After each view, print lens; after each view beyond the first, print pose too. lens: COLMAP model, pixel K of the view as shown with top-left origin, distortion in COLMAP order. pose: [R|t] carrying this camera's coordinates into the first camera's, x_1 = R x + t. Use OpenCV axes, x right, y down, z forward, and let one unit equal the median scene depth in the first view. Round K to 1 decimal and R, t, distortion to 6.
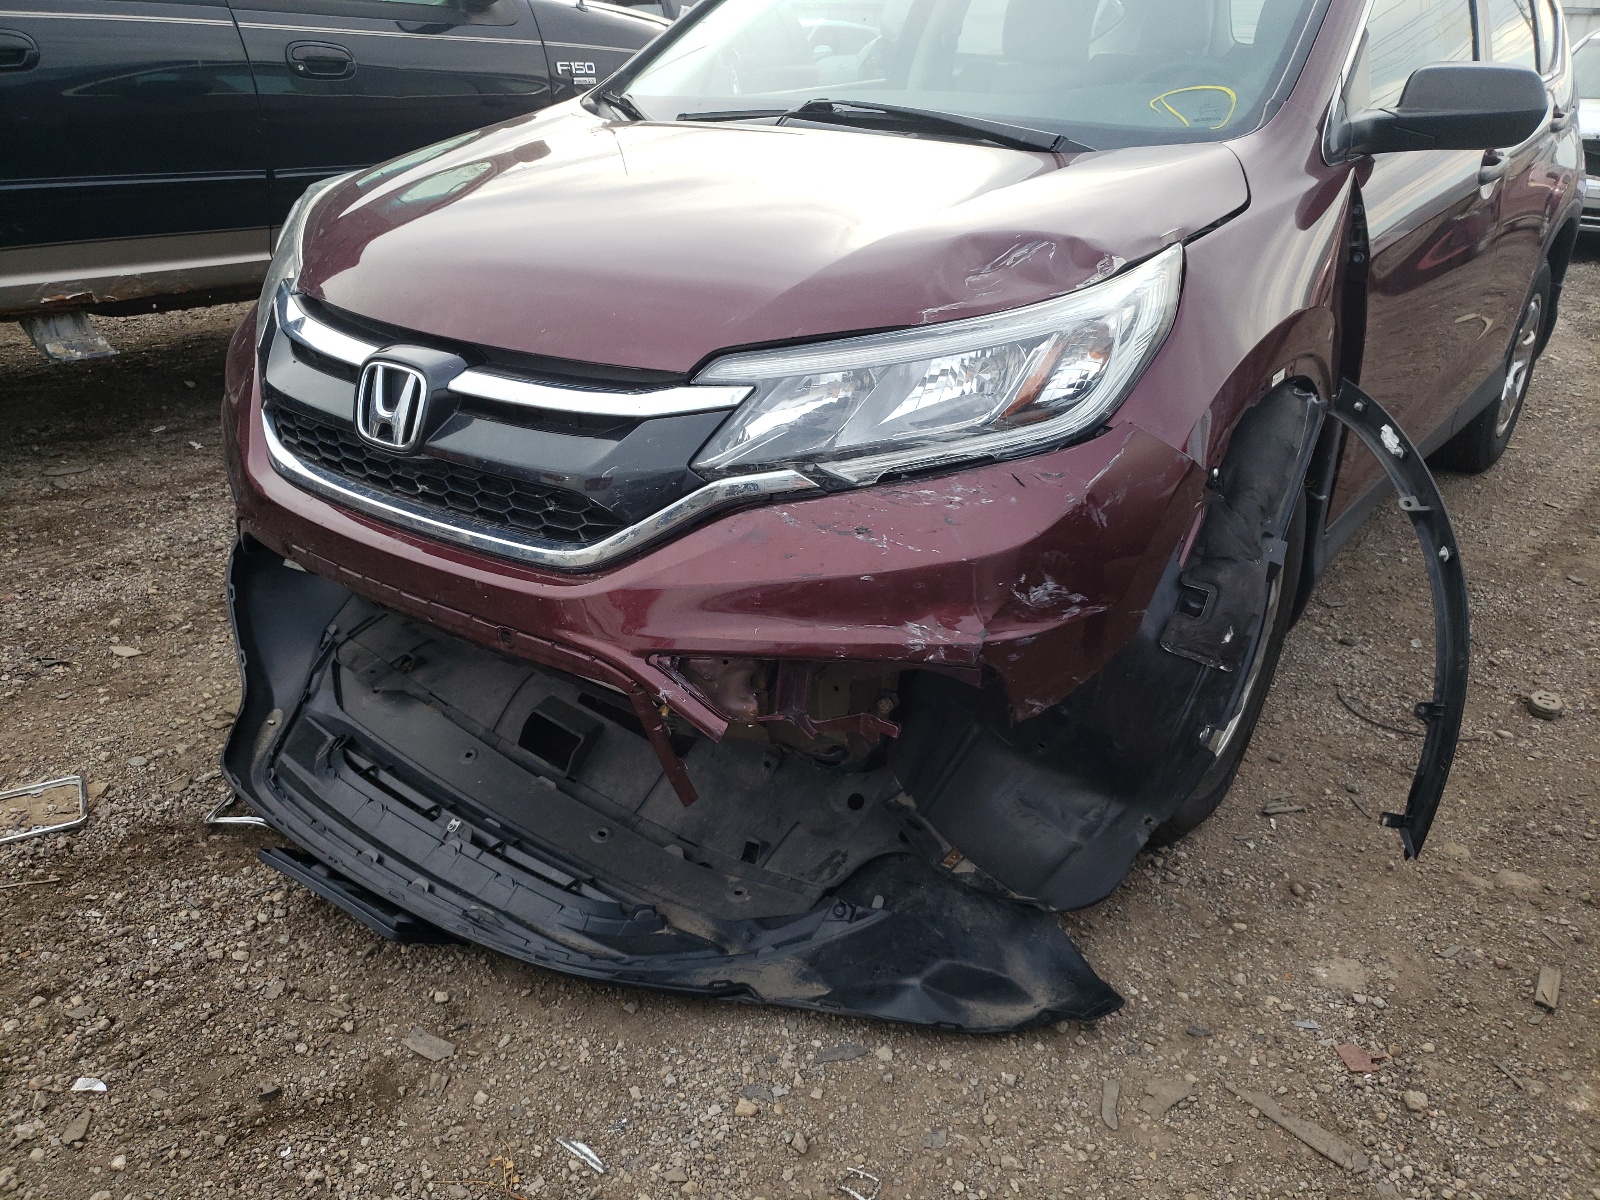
lens RADIAL K [[1253.9, 0, 800.0], [0, 1253.9, 600.0], [0, 0, 1]] dist [-0.003255, 0.003466]
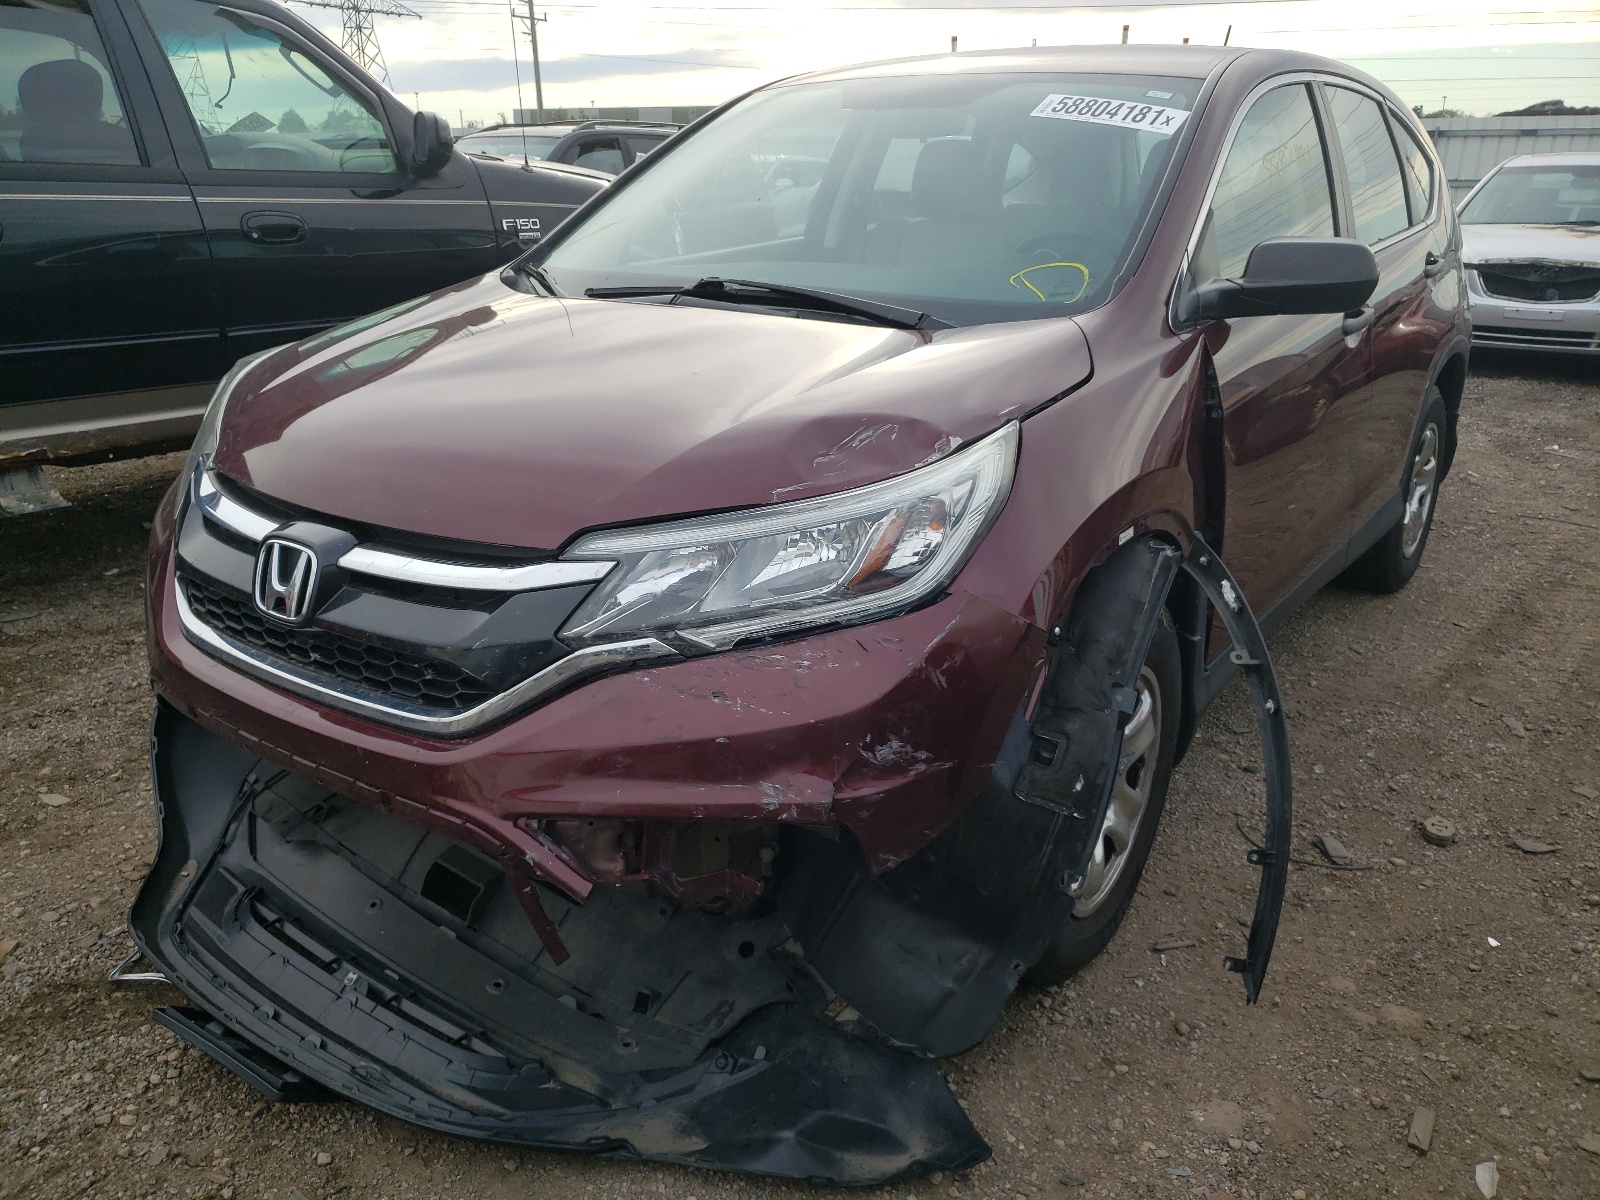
lens RADIAL K [[1267.3, 0, 800.7], [0, 1267.3, 555.5], [0, 0, 1]] dist [-0.005344, 0.017303]
pose [[0.999840, -0.017867, 0.001165, 0.101272], [0.017885, 0.993491, -0.112497, -0.042686], [0.000853, 0.112500, 0.993651, -0.067325]]
